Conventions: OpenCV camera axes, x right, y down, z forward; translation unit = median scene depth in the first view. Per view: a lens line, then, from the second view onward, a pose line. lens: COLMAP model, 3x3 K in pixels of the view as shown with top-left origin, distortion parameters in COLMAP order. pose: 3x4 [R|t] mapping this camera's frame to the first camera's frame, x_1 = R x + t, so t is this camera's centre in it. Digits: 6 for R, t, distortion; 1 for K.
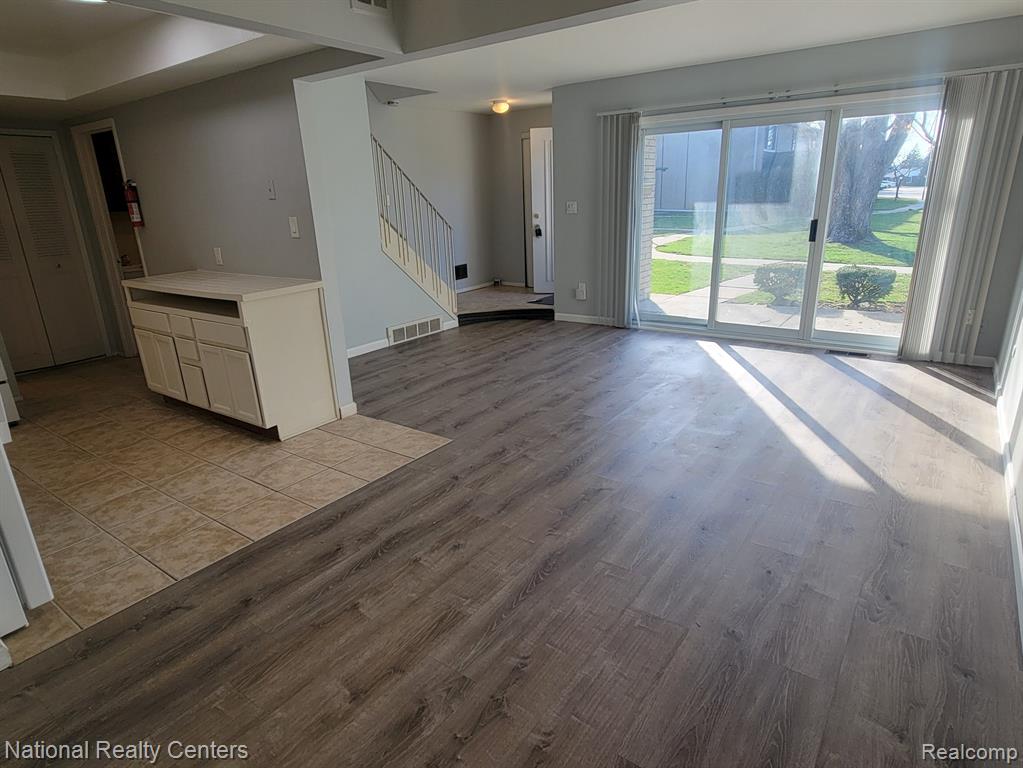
lens RADIAL K [[592.4, 0, 506.1], [0, 592.4, 388.7], [0, 0, 1]] dist [-0.000751, -0.000505]
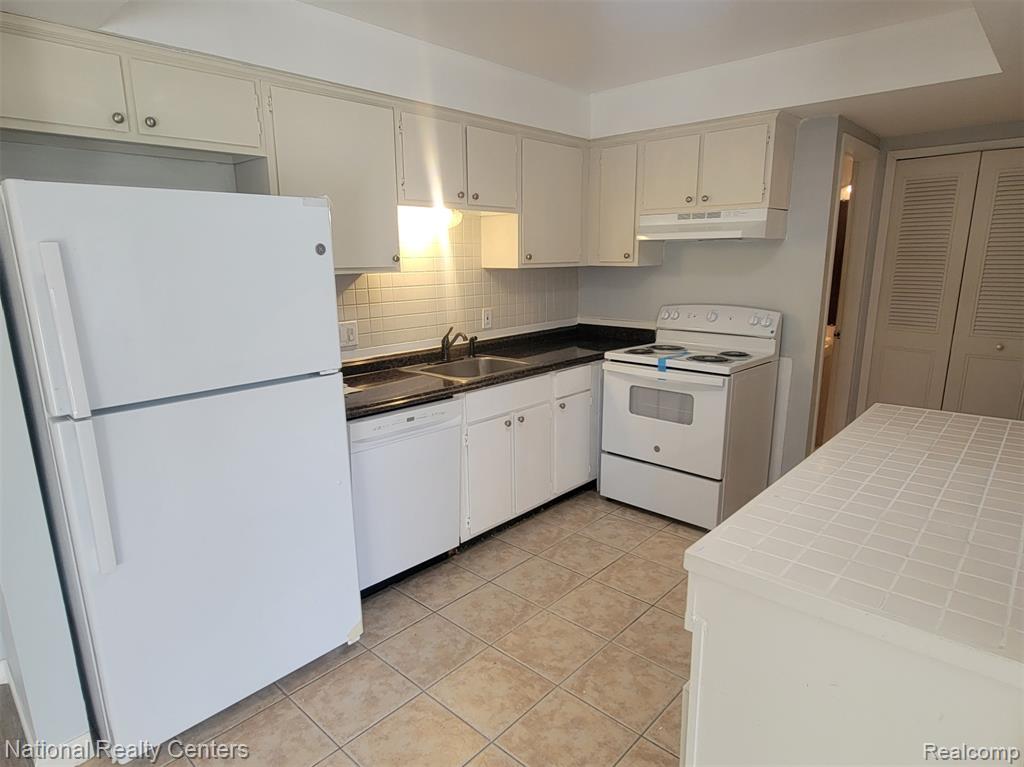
lens RADIAL K [[592.5, 0, 509.7], [0, 592.5, 389.9], [0, 0, 1]] dist [-0.001245, -0.000874]
pose [[-0.107916, 0.253698, -0.961245, -0.123478], [-0.296431, 0.914698, 0.274693, -0.303760], [0.948938, 0.314586, -0.023507, 0.871141]]
